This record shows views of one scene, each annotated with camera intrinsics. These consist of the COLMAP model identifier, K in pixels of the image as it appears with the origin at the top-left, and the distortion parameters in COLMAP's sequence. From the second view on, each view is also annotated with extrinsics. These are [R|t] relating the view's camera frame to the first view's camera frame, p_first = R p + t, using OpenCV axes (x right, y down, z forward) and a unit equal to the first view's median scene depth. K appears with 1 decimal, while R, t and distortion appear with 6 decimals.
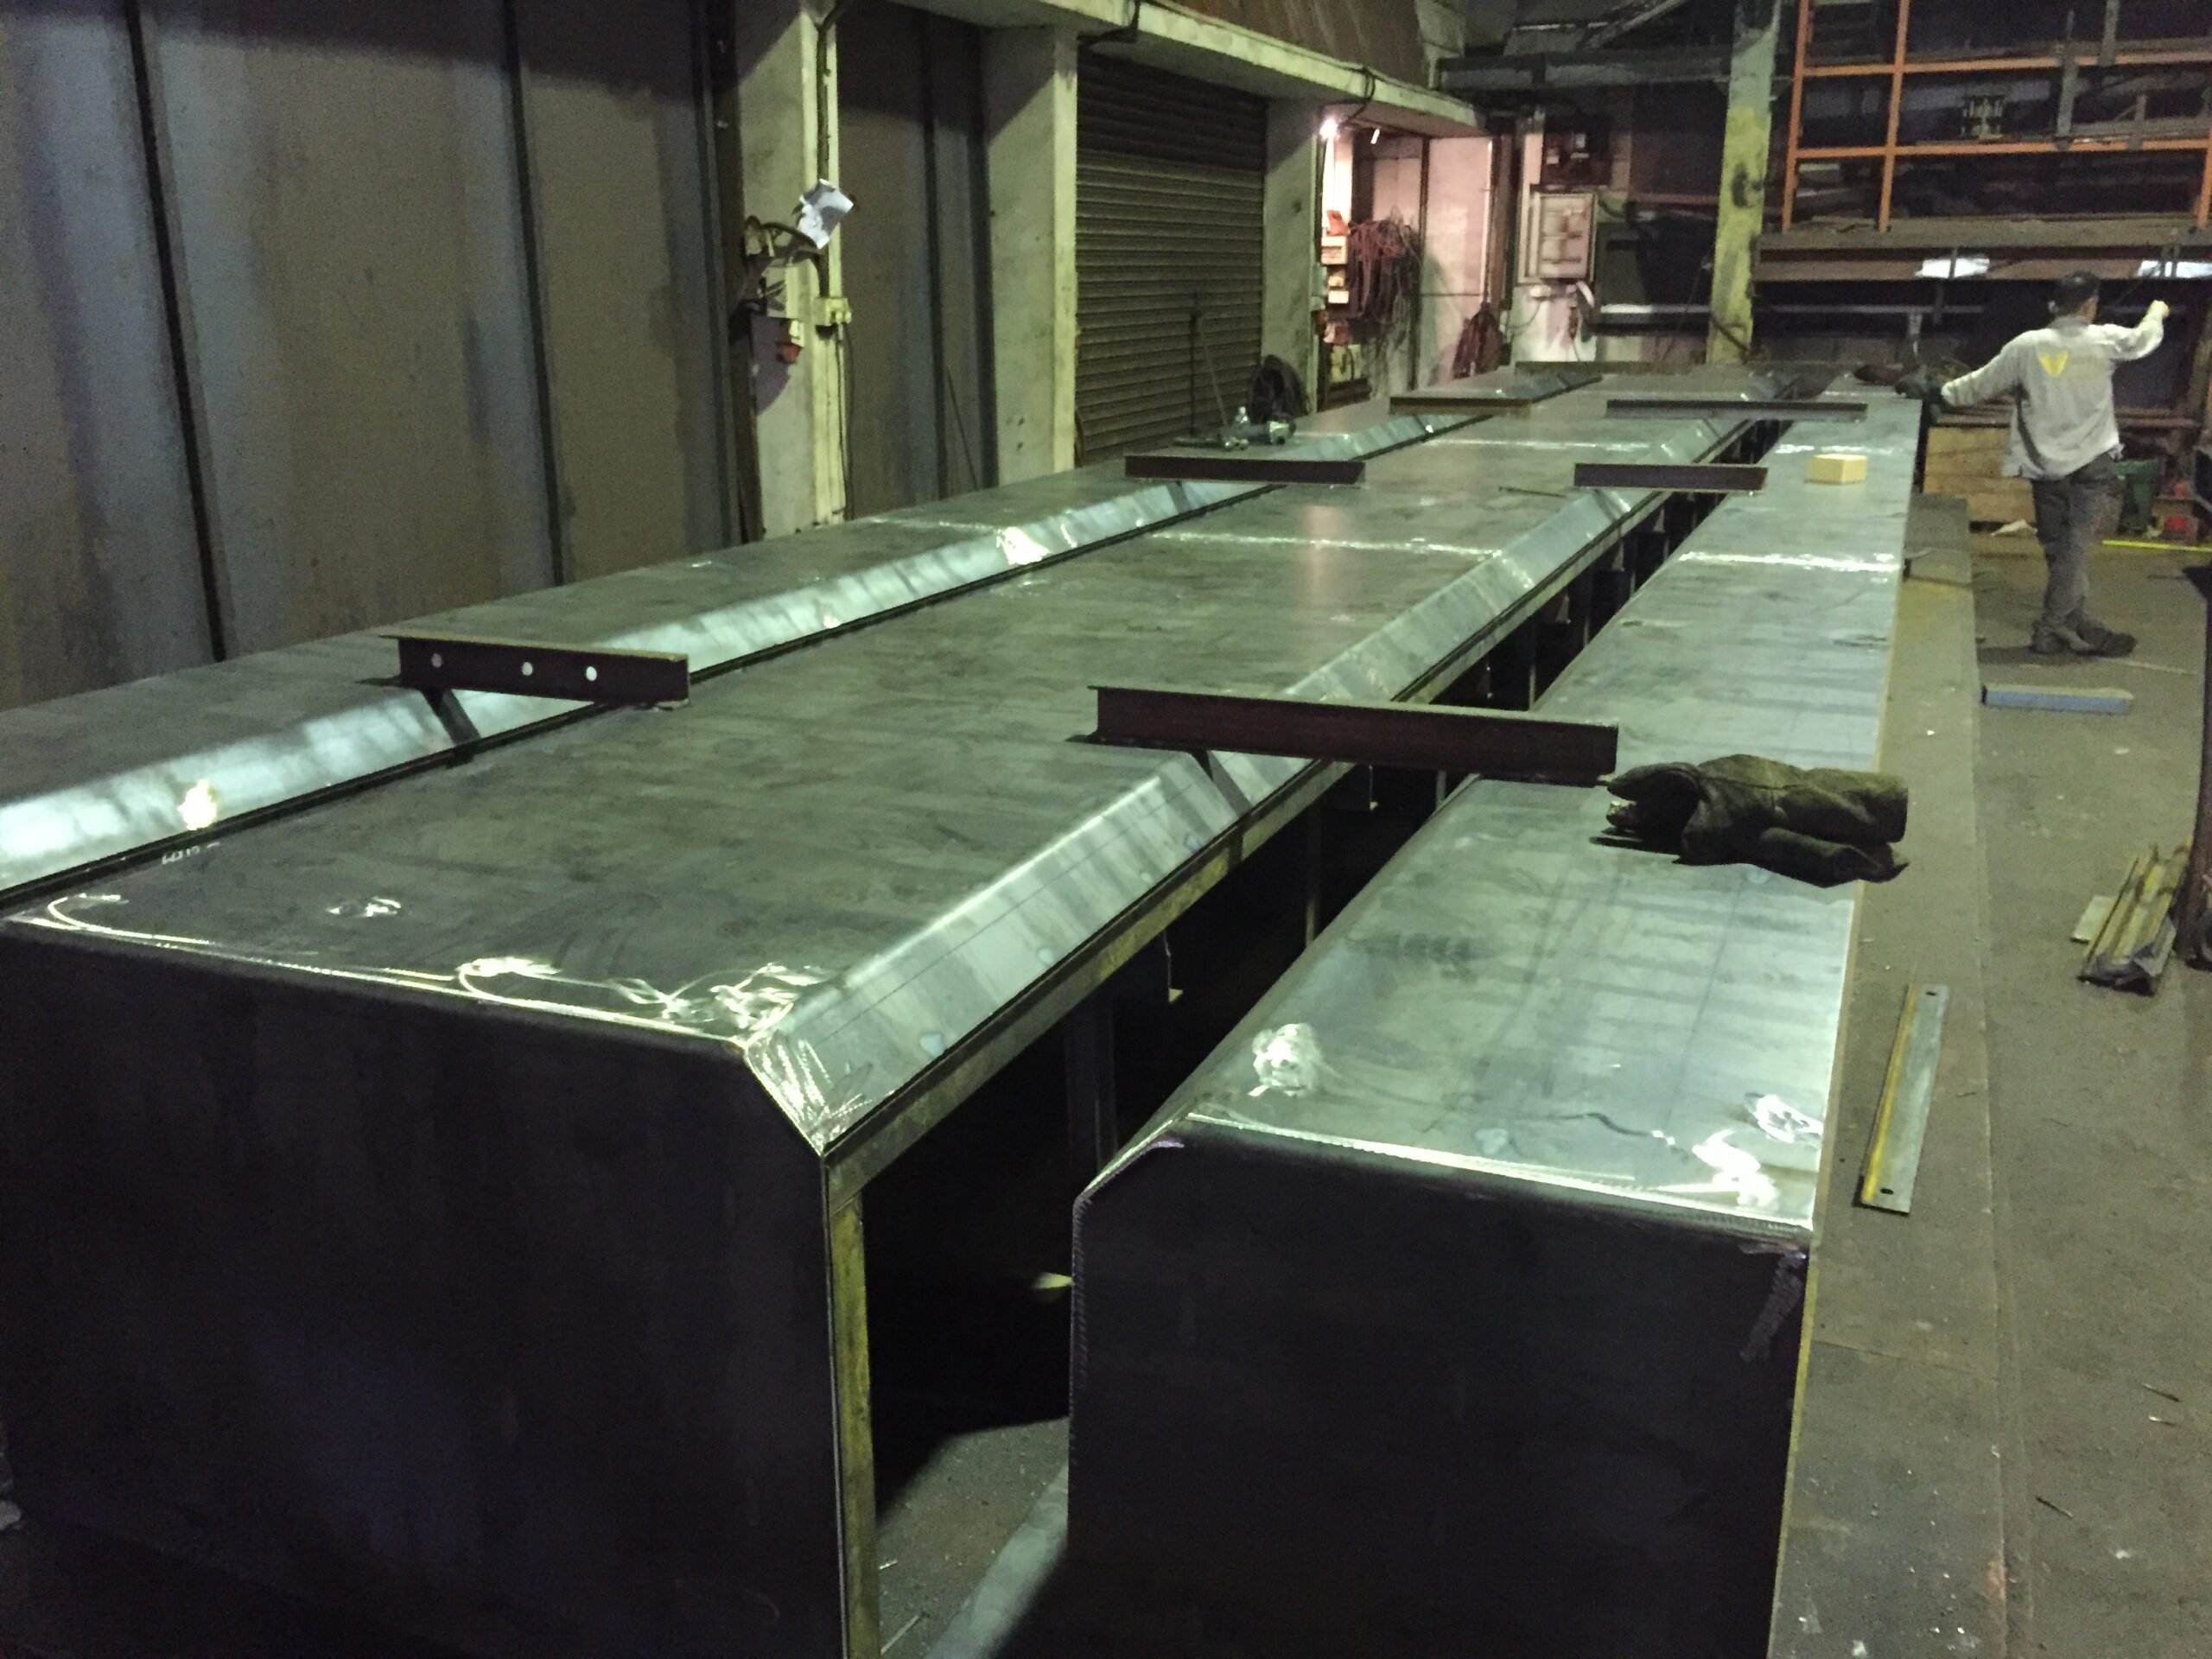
lens RADIAL K [[1883.4, 0, 1102.5], [0, 1883.4, 819.9], [0, 0, 1]] dist [0.079714, -0.115893]
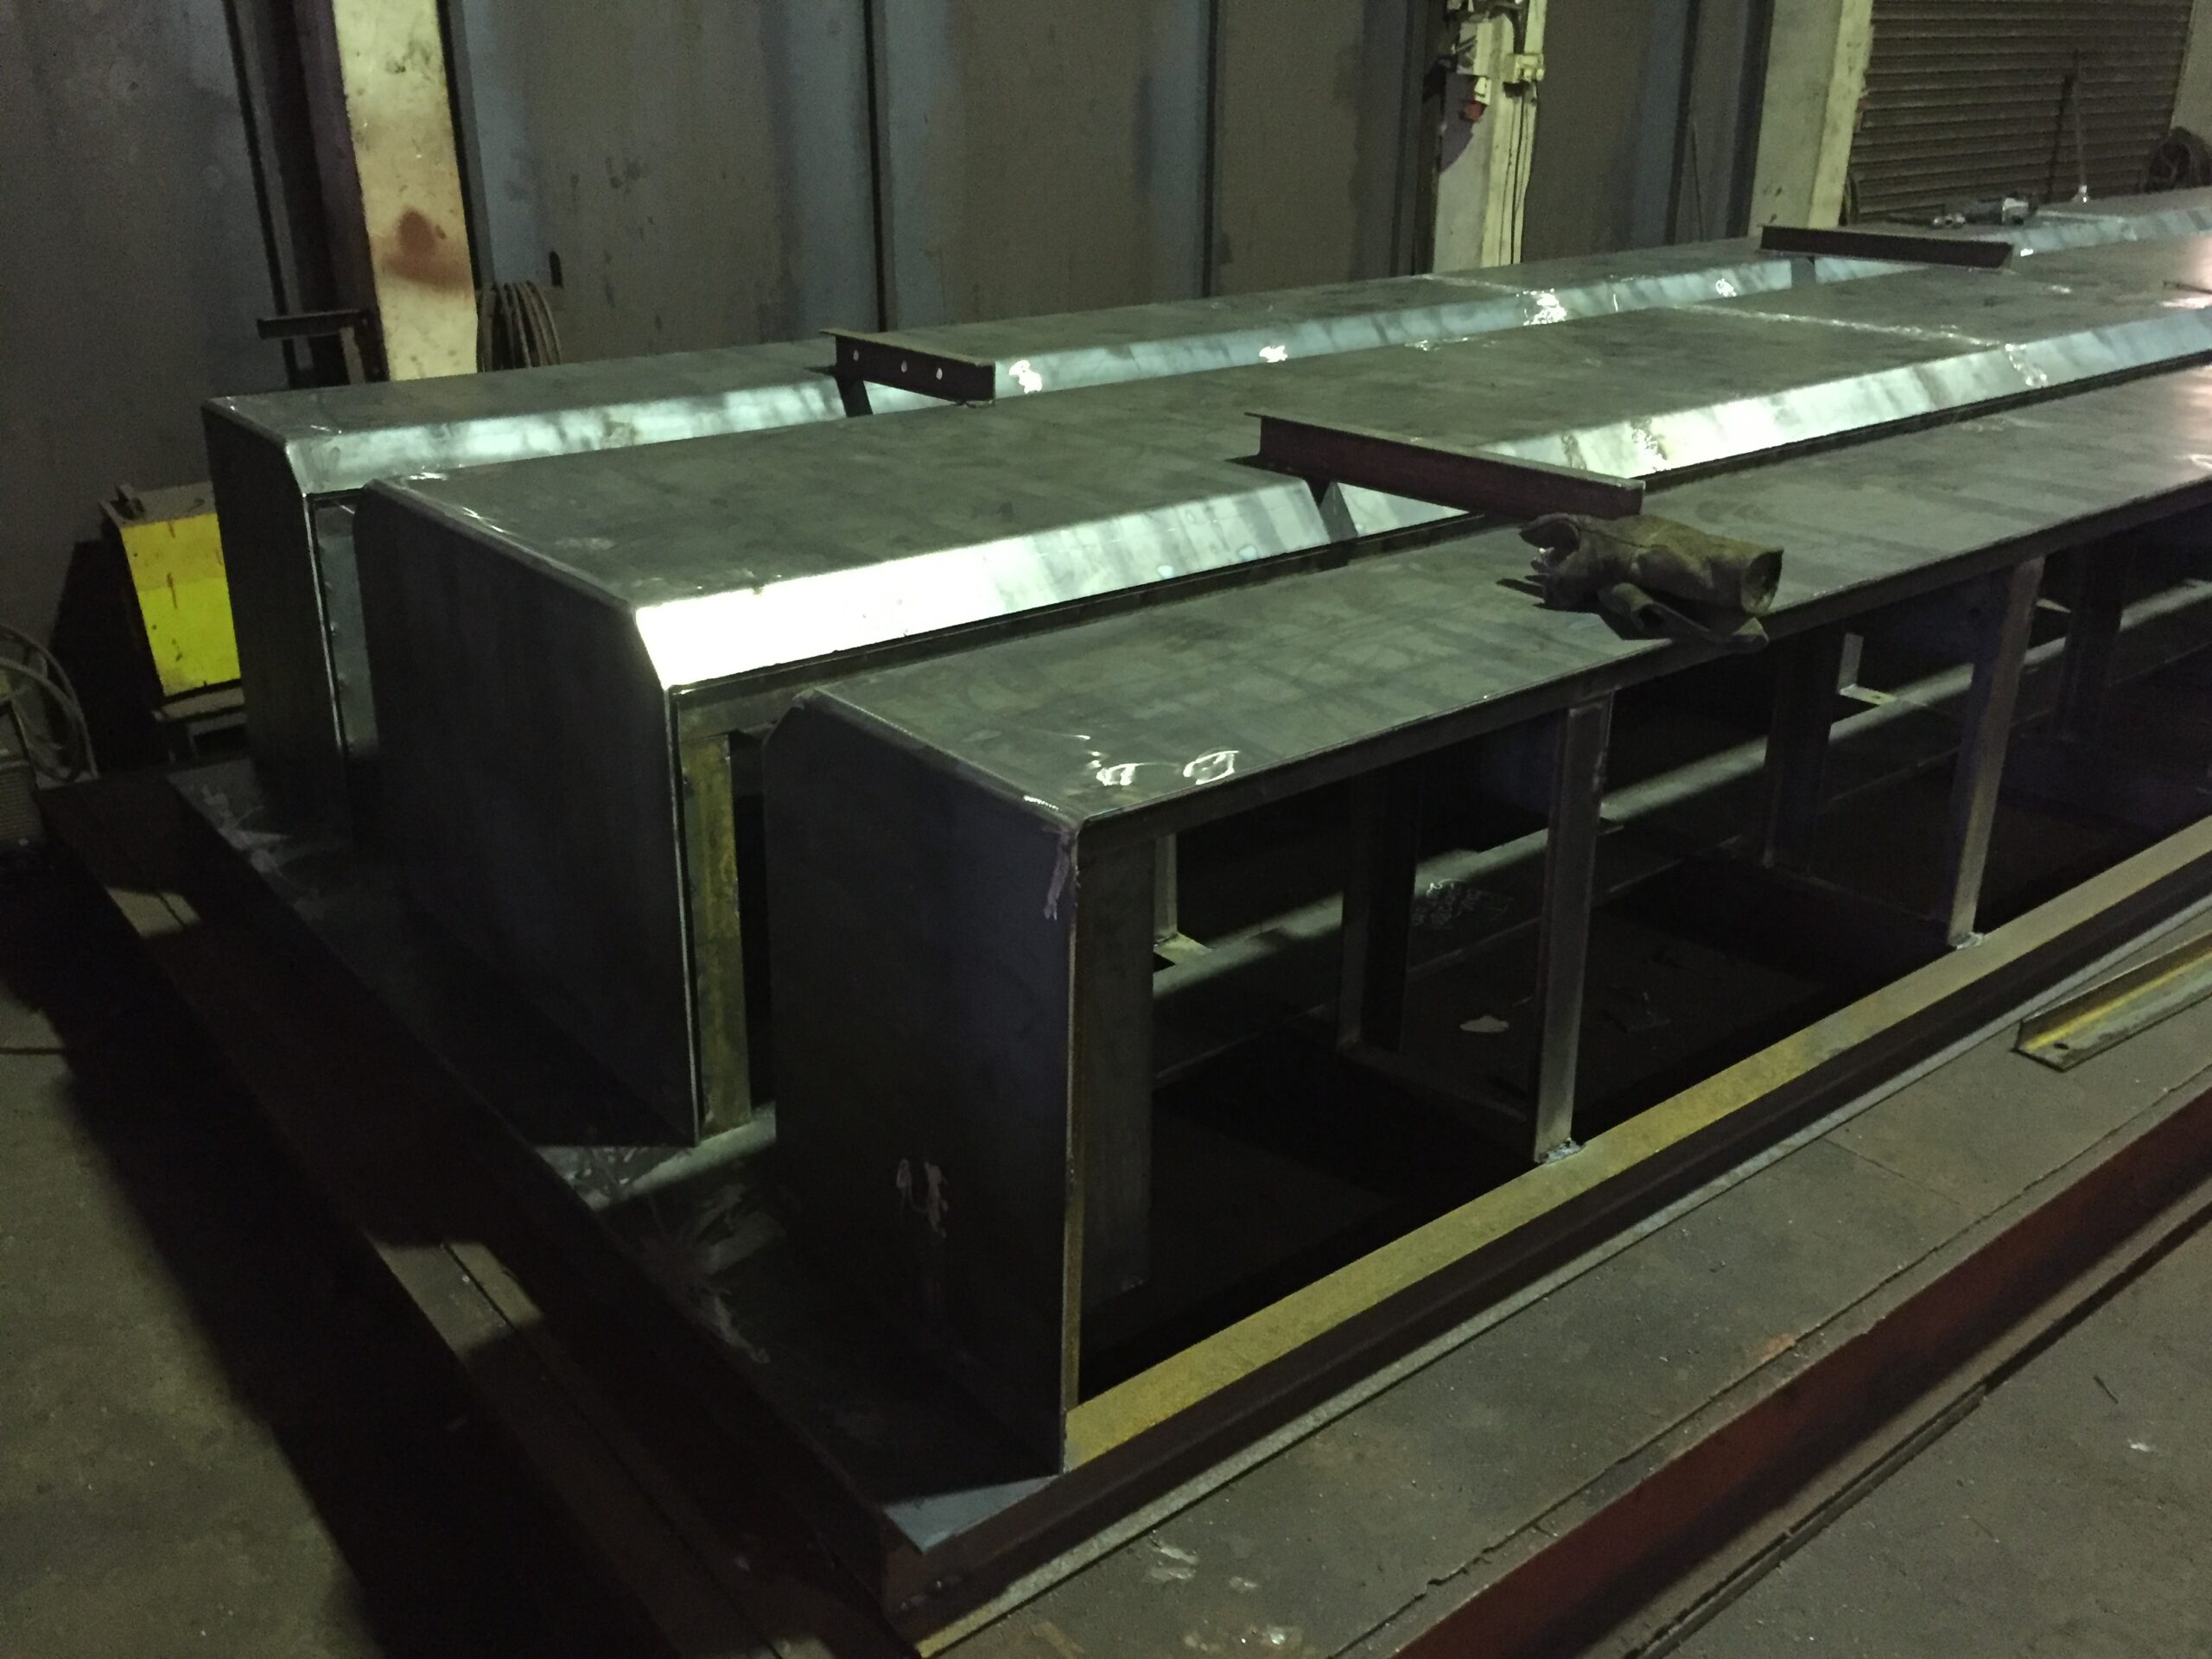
lens RADIAL K [[1883.4, 0, 1102.5], [0, 1883.4, 819.9], [0, 0, 1]] dist [0.079714, -0.115893]
pose [[0.875356, 0.186318, -0.446137, 0.283843], [-0.135344, 0.980302, 0.143843, 0.010098], [0.464149, -0.065532, 0.883330, -0.030020]]
